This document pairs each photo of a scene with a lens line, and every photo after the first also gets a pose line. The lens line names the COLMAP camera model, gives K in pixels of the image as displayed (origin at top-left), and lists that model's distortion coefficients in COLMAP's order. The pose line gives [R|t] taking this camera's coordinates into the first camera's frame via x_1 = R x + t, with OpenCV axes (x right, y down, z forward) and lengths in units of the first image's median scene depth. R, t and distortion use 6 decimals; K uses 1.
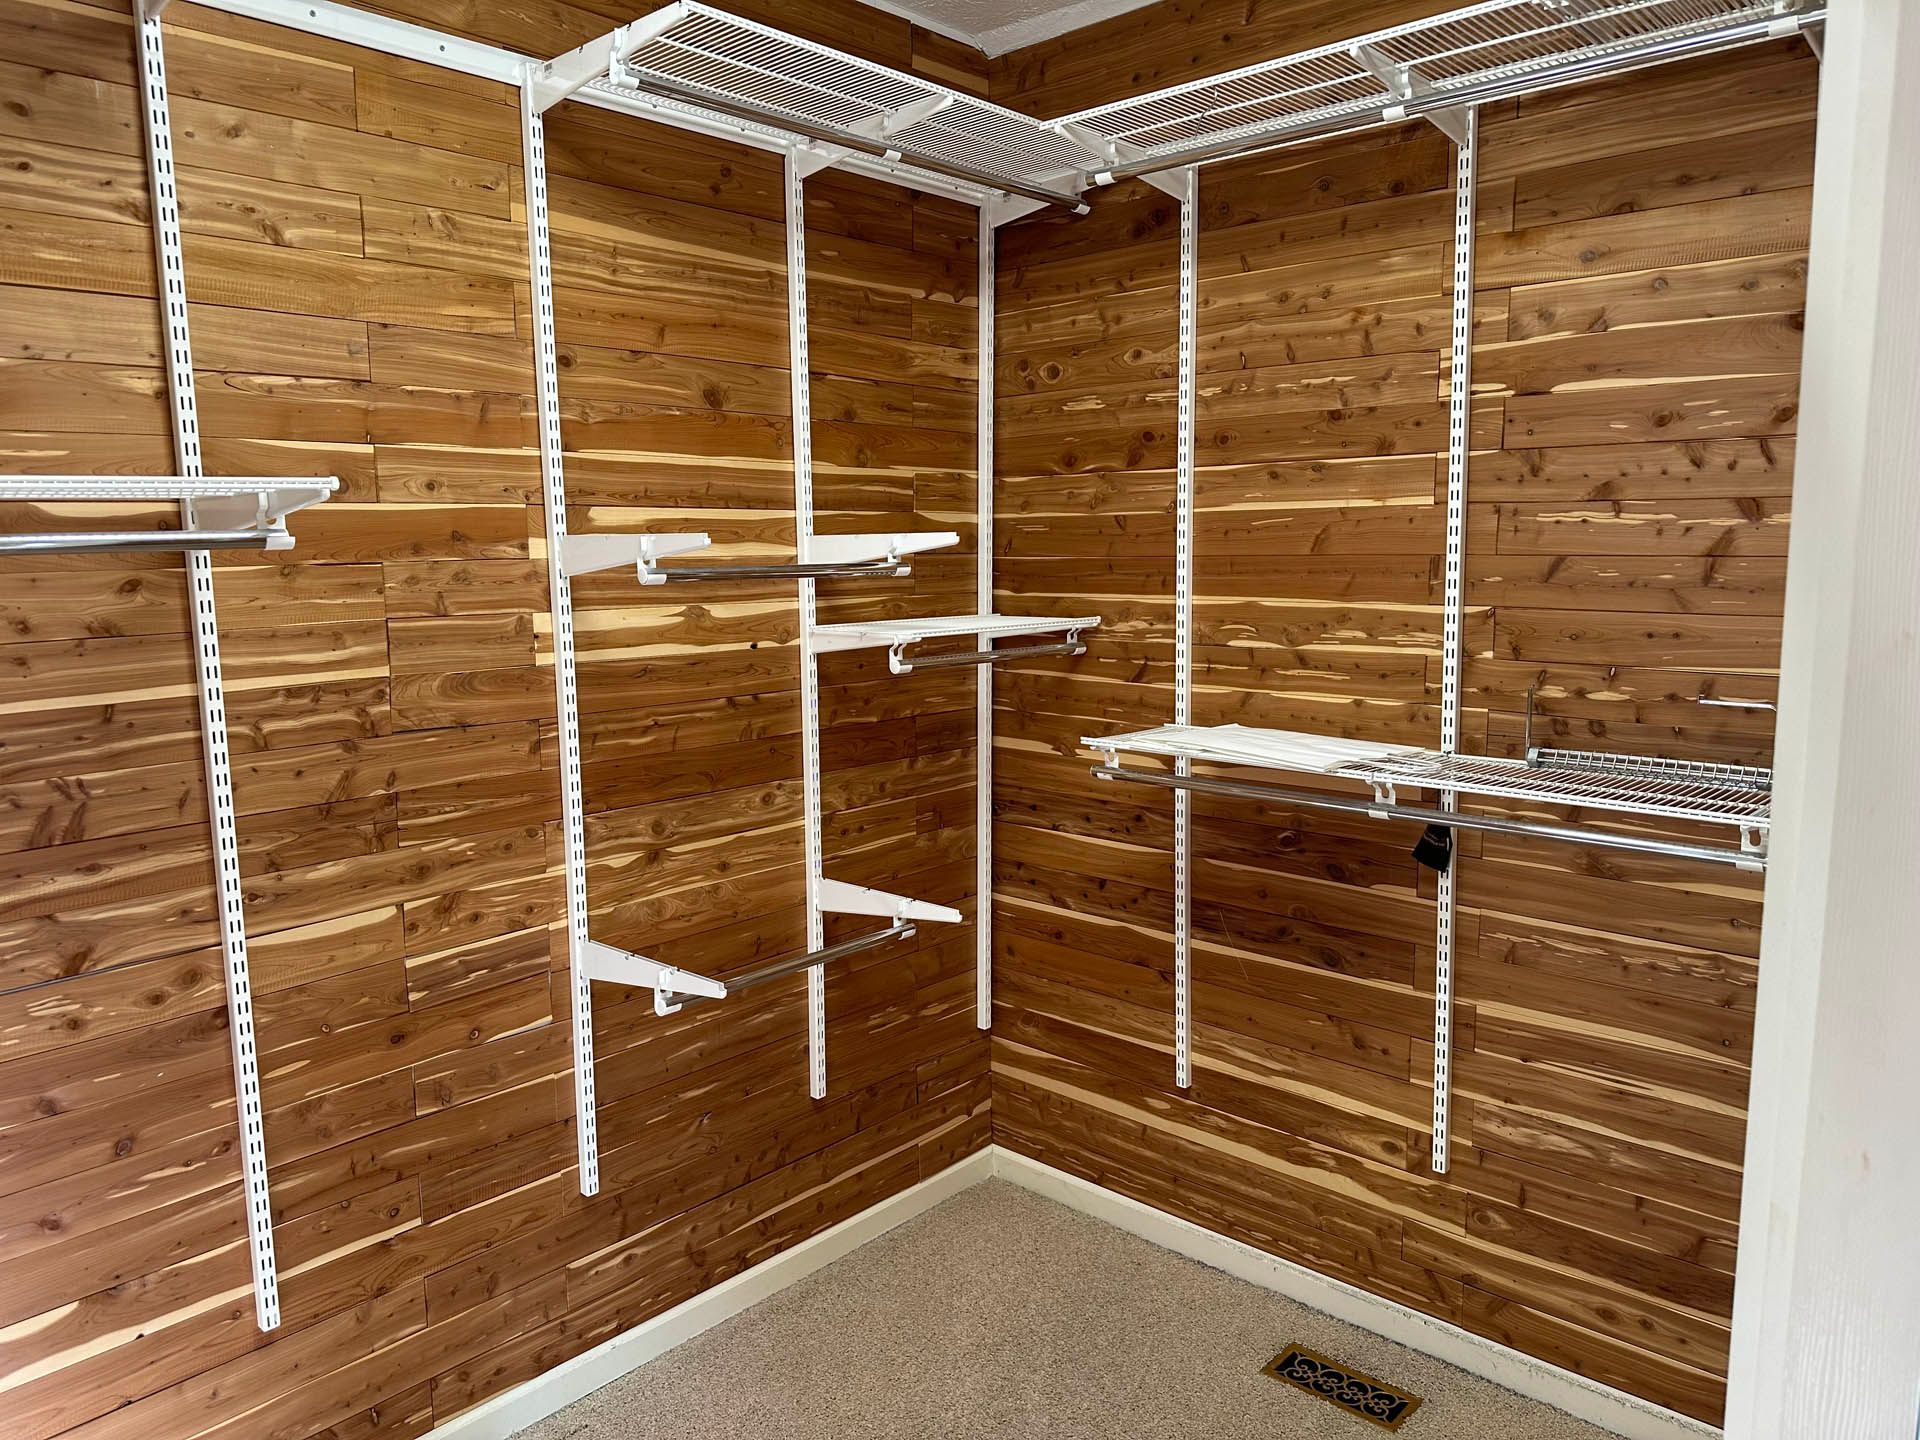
lens RADIAL K [[1329.6, 0, 957.9], [0, 1329.6, 714.3], [0, 0, 1]] dist [-0.002944, -0.000362]
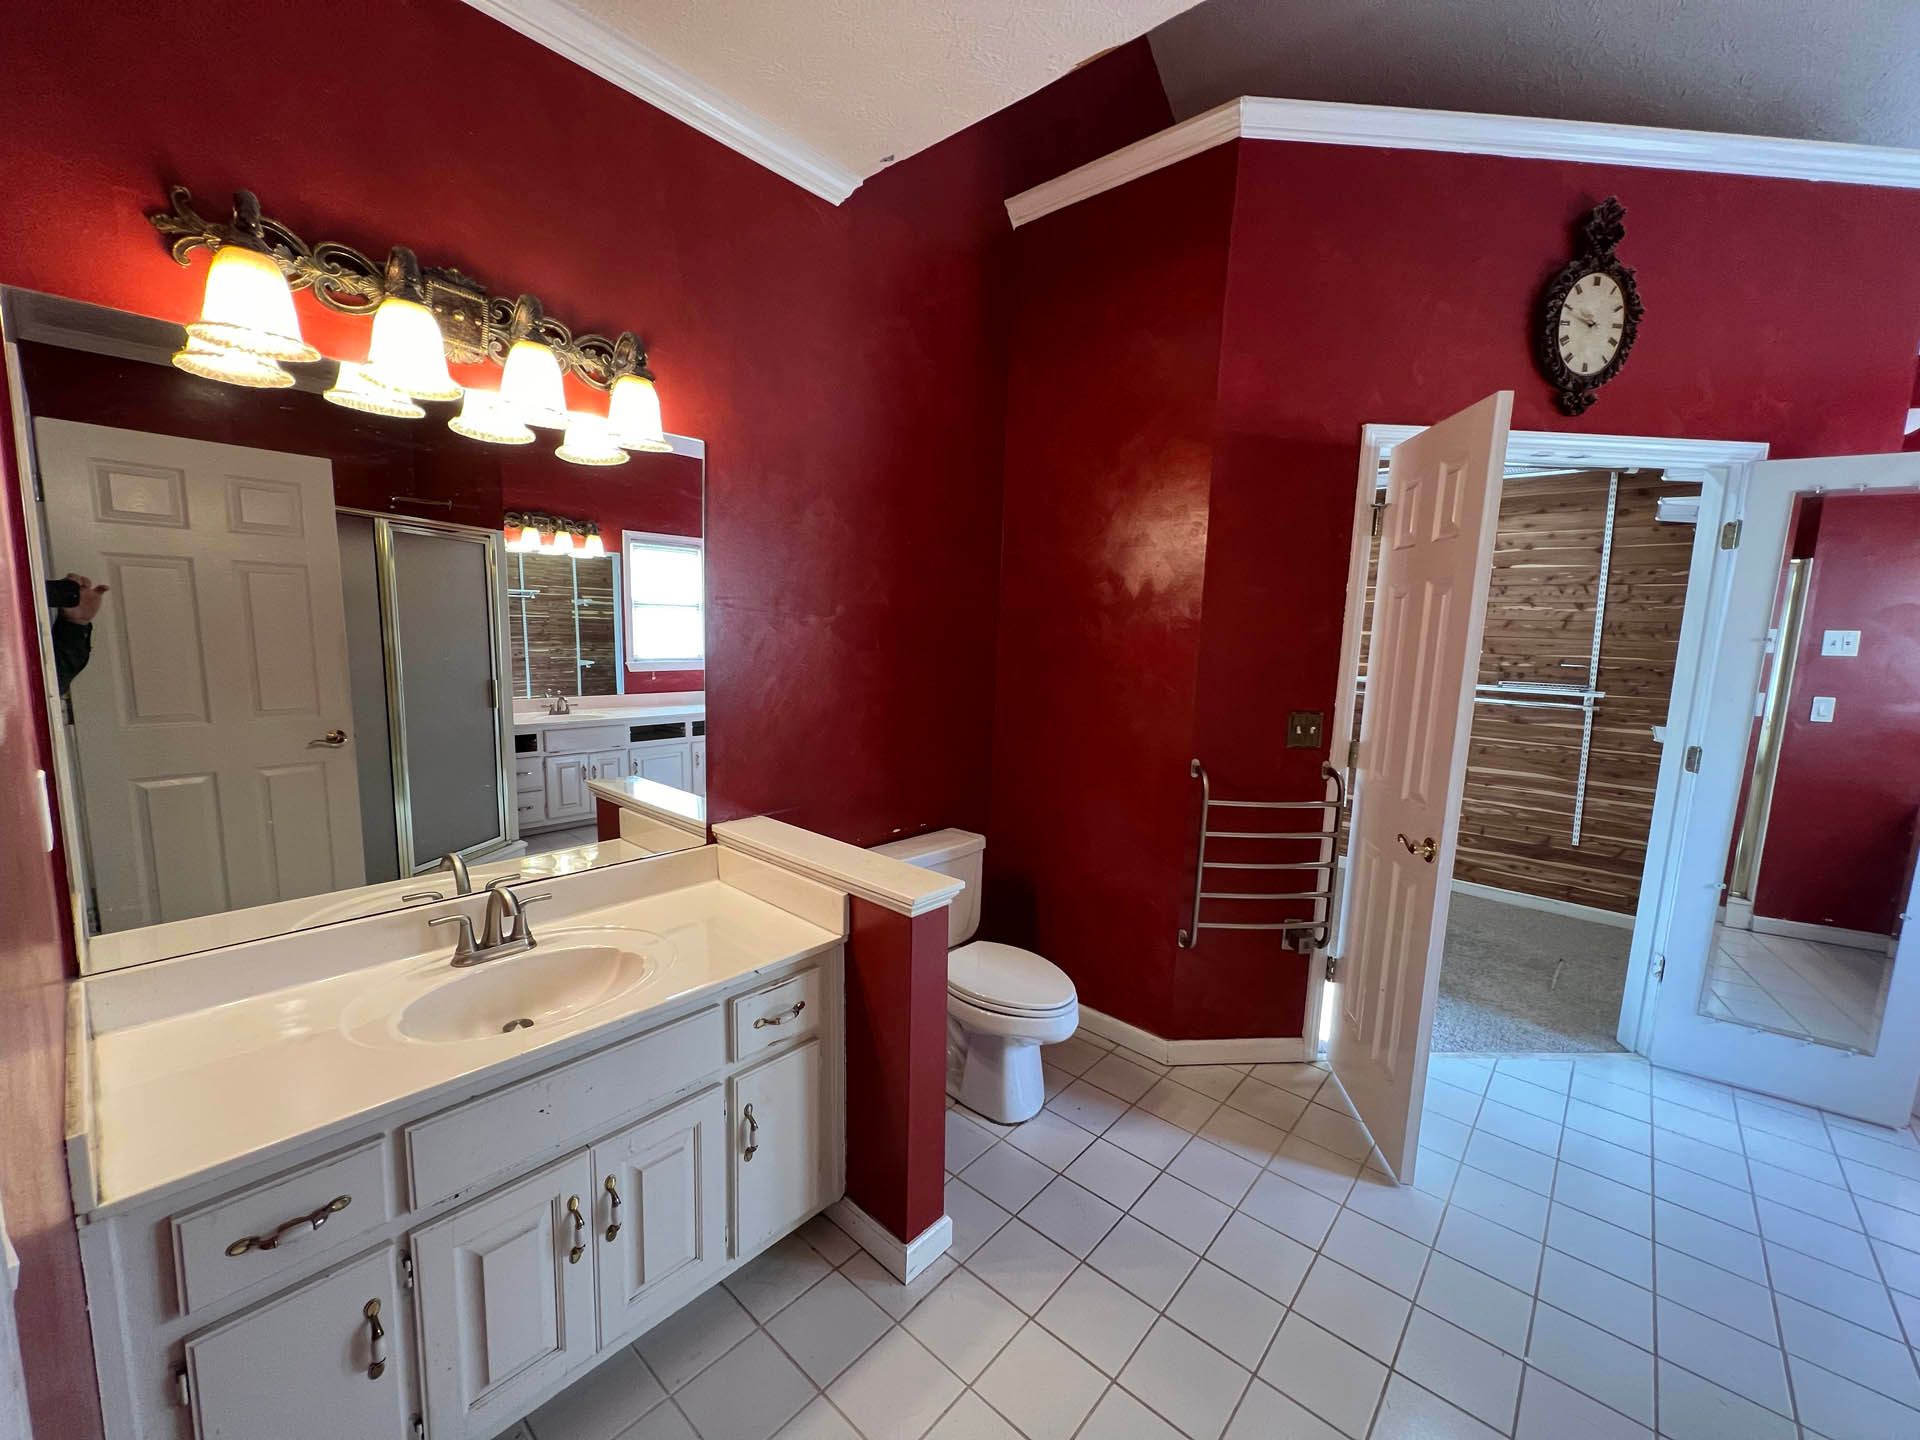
lens RADIAL K [[768.1, 0, 963.1], [0, 768.1, 726.3], [0, 0, 1]] dist [0.004264, 0.000120]
pose [[0.998963, 0.041259, 0.019228, -0.883363], [-0.041148, 0.999134, -0.006136, 0.200434], [-0.019464, 0.005339, 0.999796, -0.810113]]
